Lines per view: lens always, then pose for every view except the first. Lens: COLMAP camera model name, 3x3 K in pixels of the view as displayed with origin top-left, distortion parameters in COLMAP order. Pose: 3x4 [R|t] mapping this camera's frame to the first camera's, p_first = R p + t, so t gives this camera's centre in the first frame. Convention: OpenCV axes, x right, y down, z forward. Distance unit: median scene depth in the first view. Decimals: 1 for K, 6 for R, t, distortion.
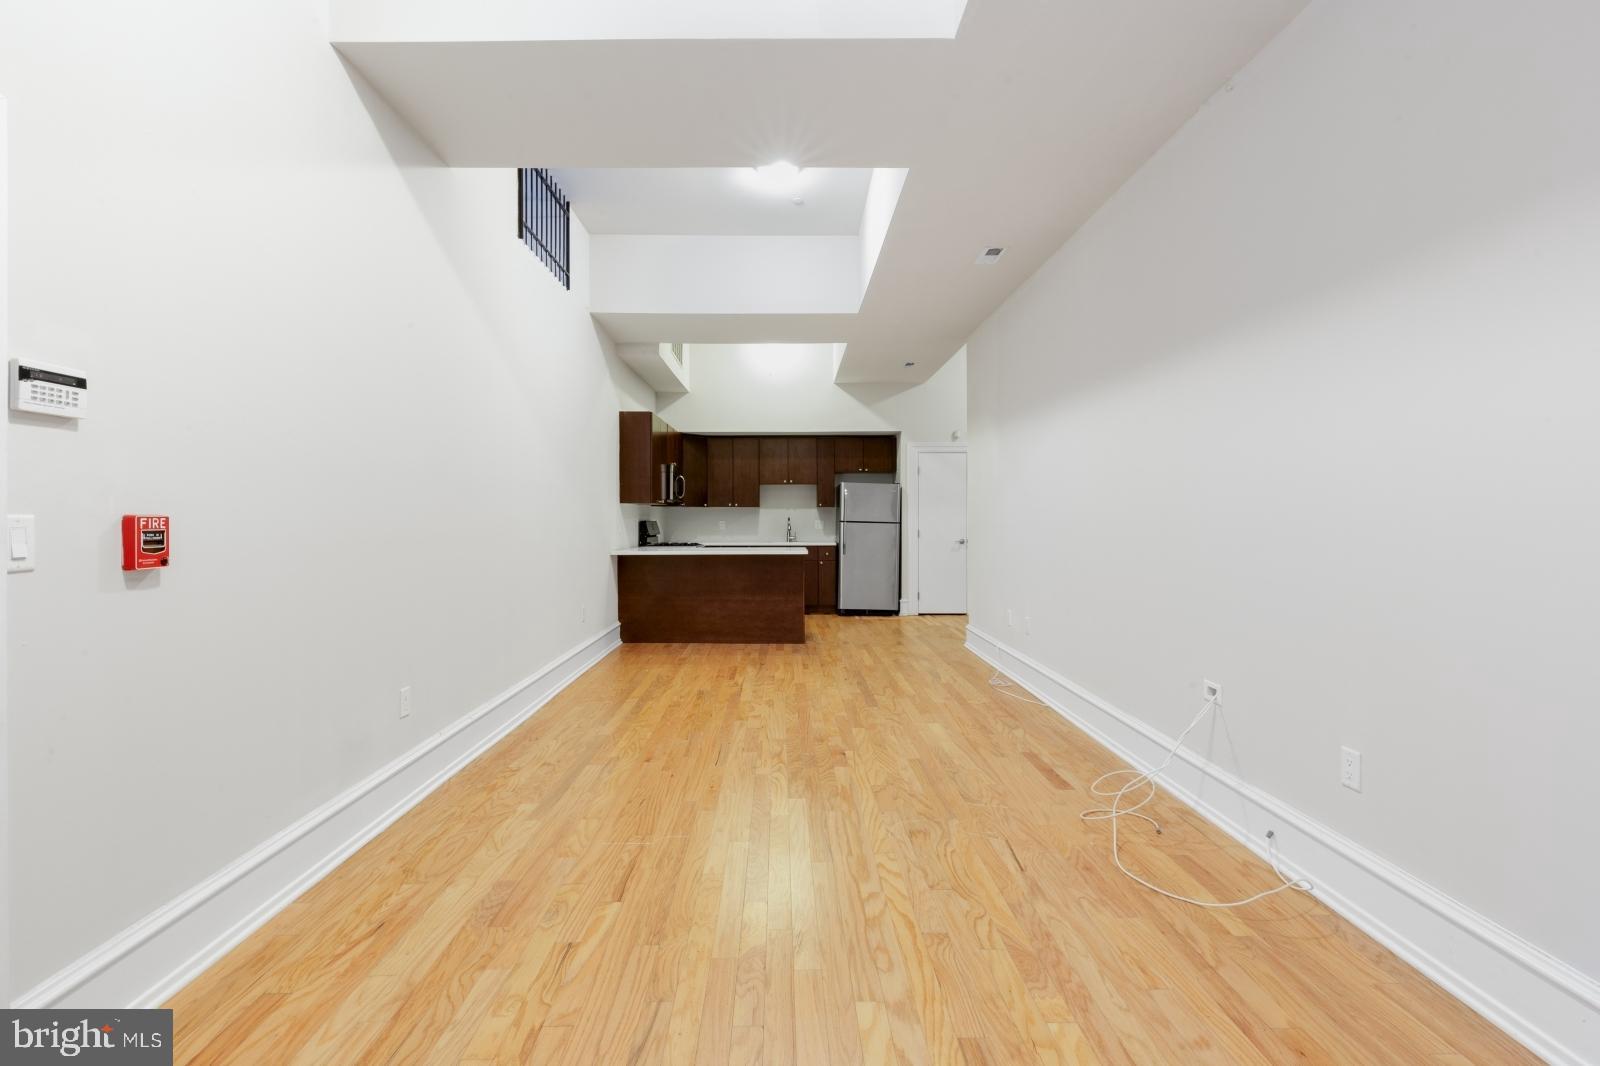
lens RADIAL K [[726.1, 0, 794.7], [0, 726.1, 517.9], [0, 0, 1]] dist [-0.002126, -0.000538]
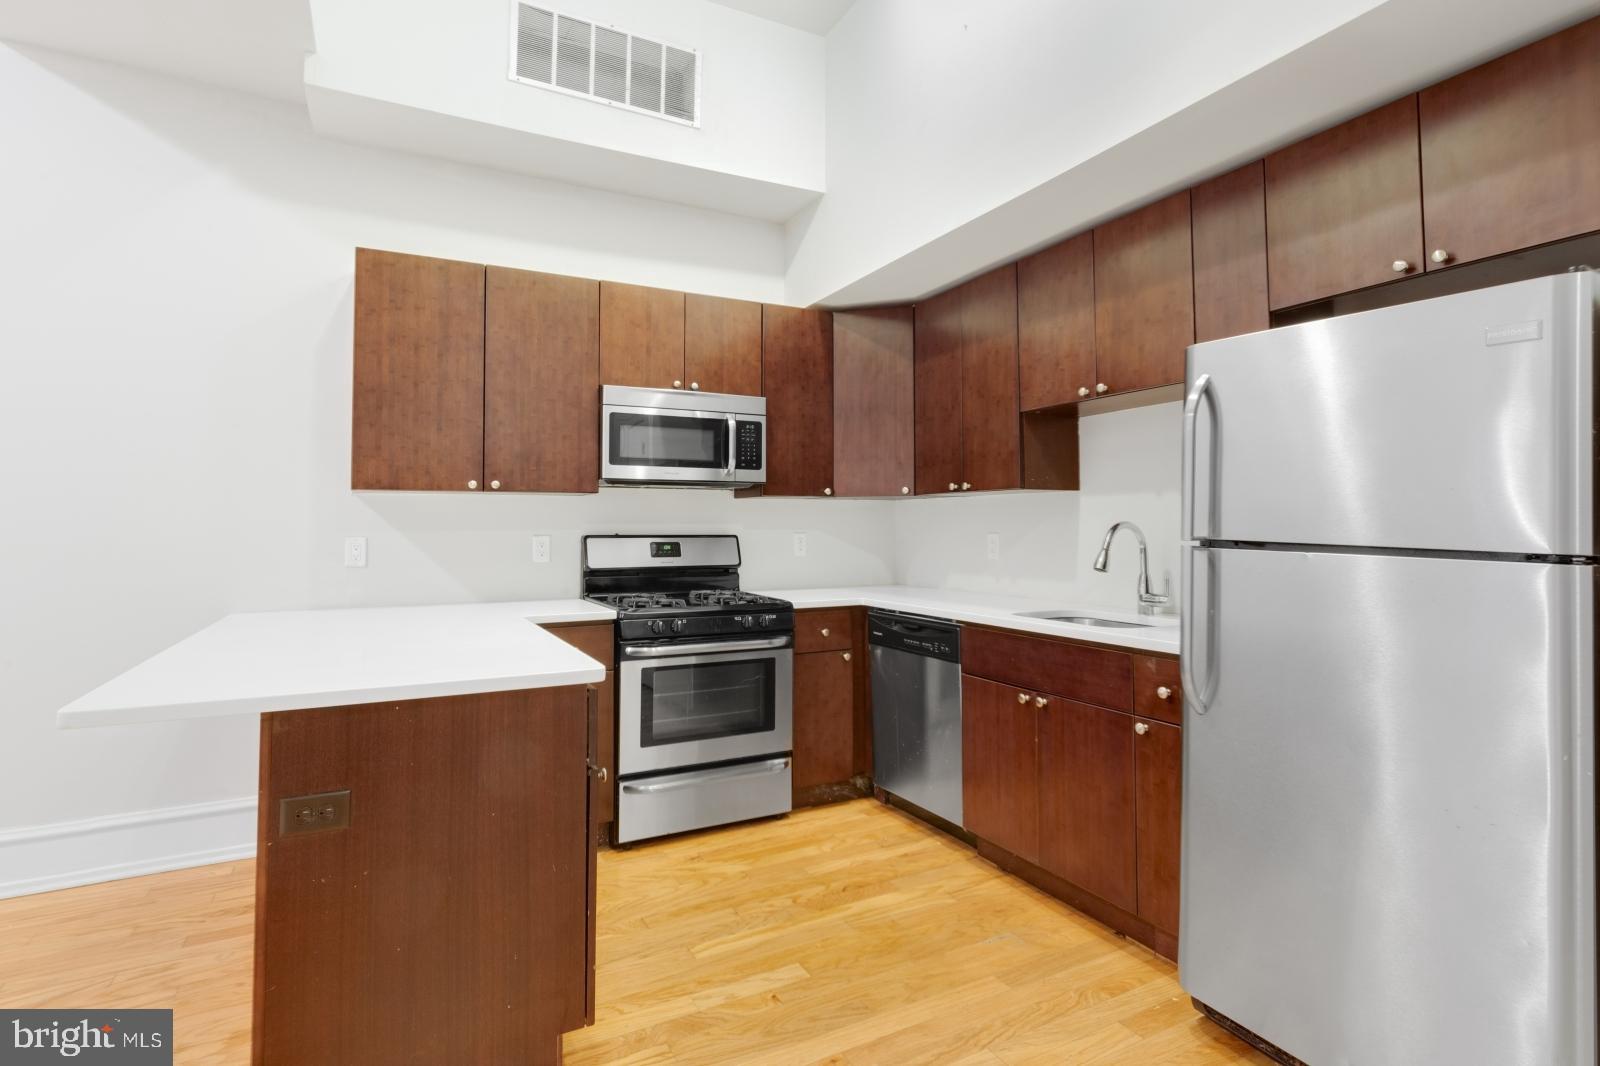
lens RADIAL K [[789.0, 0, 785.7], [0, 789.0, 495.5], [0, 0, 1]] dist [0.000533, 0.000091]
pose [[0.454086, -0.038594, -0.890122, 0.203931], [0.006327, 0.999176, -0.040094, 0.000264], [0.890935, 0.012574, 0.453956, 0.797787]]
